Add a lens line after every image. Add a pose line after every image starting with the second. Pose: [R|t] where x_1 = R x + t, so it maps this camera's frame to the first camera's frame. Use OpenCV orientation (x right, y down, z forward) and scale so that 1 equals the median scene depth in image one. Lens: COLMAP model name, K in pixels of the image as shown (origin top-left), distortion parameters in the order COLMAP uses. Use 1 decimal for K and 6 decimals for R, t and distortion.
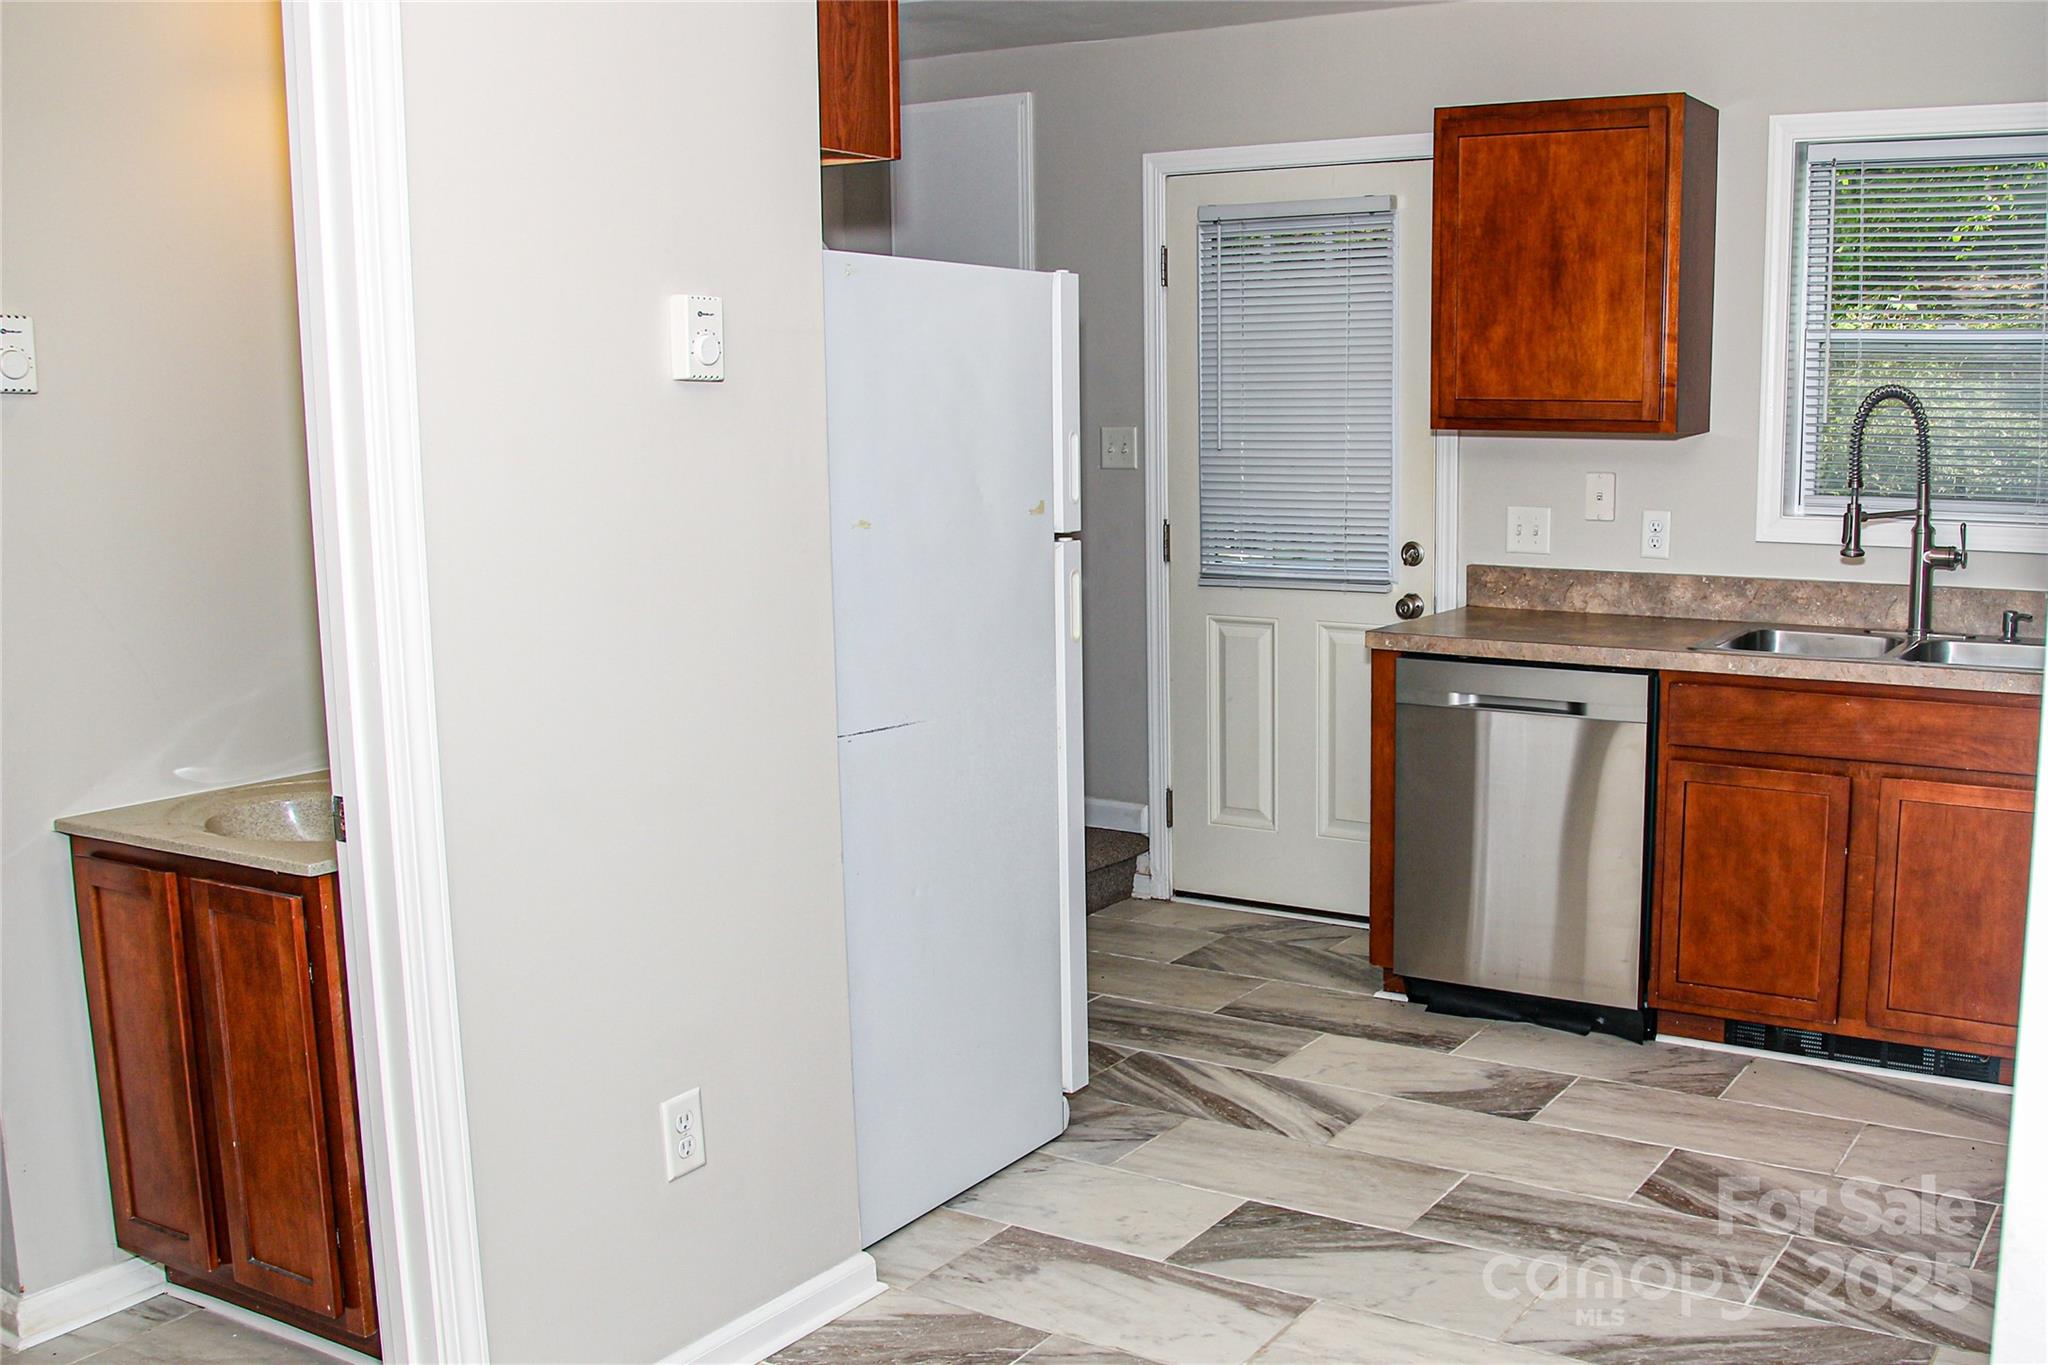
lens RADIAL K [[1960.6, 0, 1250.8], [0, 1960.6, 730.9], [0, 0, 1]] dist [-0.142134, 0.118412]
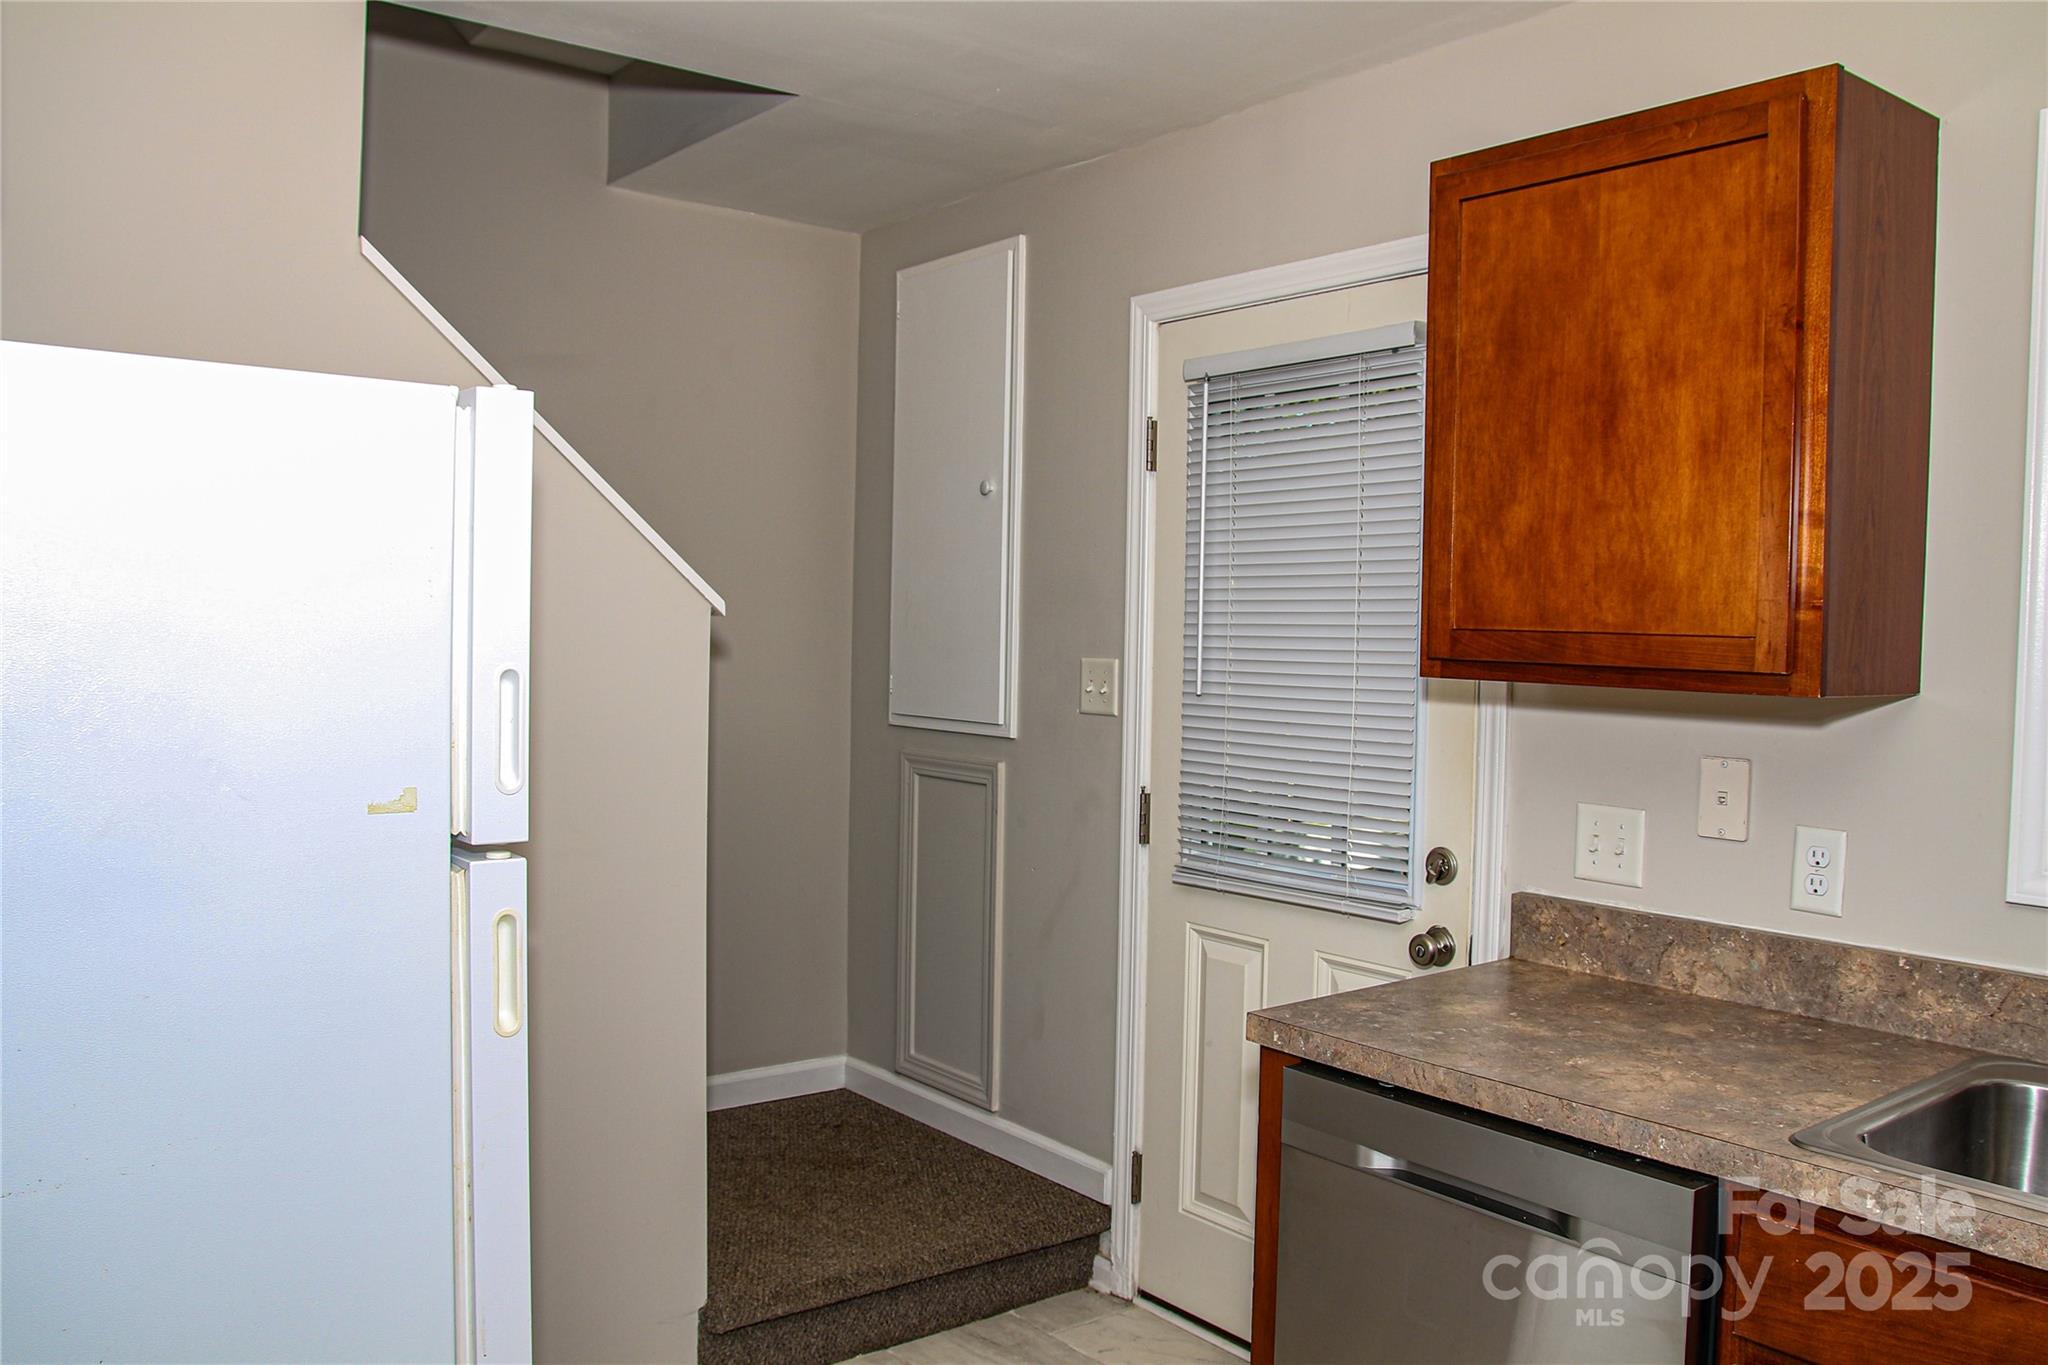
lens RADIAL K [[1620.9, 0, 1026.3], [0, 1620.9, 691.5], [0, 0, 1]] dist [-0.145213, 0.120231]
pose [[0.918698, 0.034850, -0.393421, 0.203269], [-0.085460, 0.990042, -0.111864, -0.095384], [0.385605, 0.136391, 0.912528, 0.565761]]
